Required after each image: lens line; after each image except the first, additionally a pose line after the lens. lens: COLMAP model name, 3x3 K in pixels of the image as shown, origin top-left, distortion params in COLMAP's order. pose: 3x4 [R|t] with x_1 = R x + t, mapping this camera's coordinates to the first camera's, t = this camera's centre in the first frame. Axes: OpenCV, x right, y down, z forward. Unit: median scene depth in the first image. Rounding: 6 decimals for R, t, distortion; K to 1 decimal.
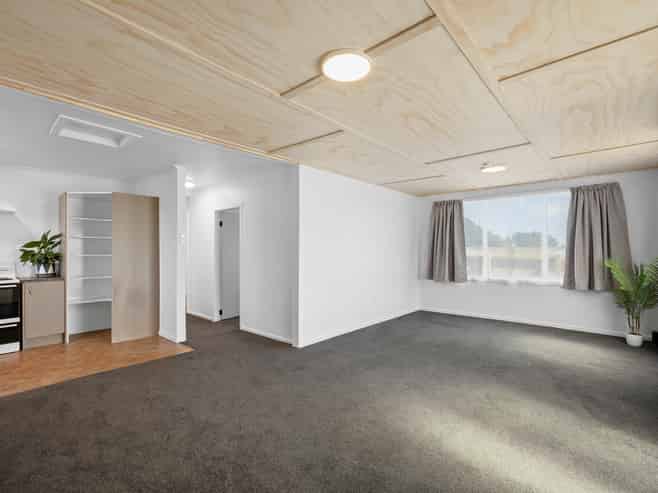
lens RADIAL K [[318.1, 0, 324.8], [0, 318.1, 245.7], [0, 0, 1]] dist [0.002055, 0.000220]
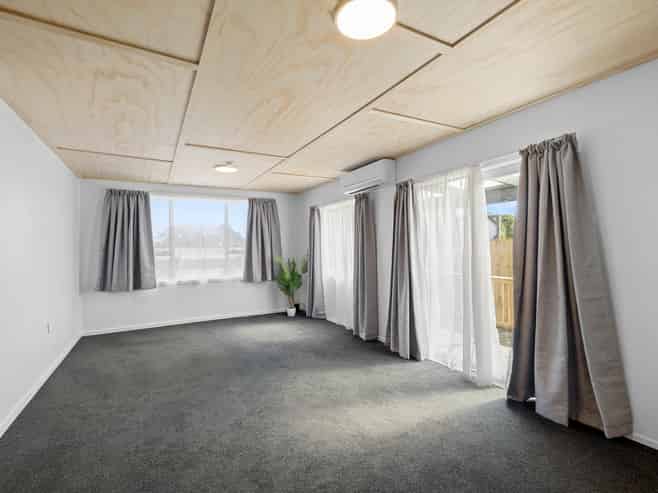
lens RADIAL K [[318.1, 0, 324.8], [0, 318.1, 245.7], [0, 0, 1]] dist [0.002055, 0.000220]
pose [[0.329888, 0.001844, 0.944018, -0.267189], [0.000689, 0.999997, -0.002194, 0.001779], [-0.944020, 0.001374, 0.329886, 0.321861]]
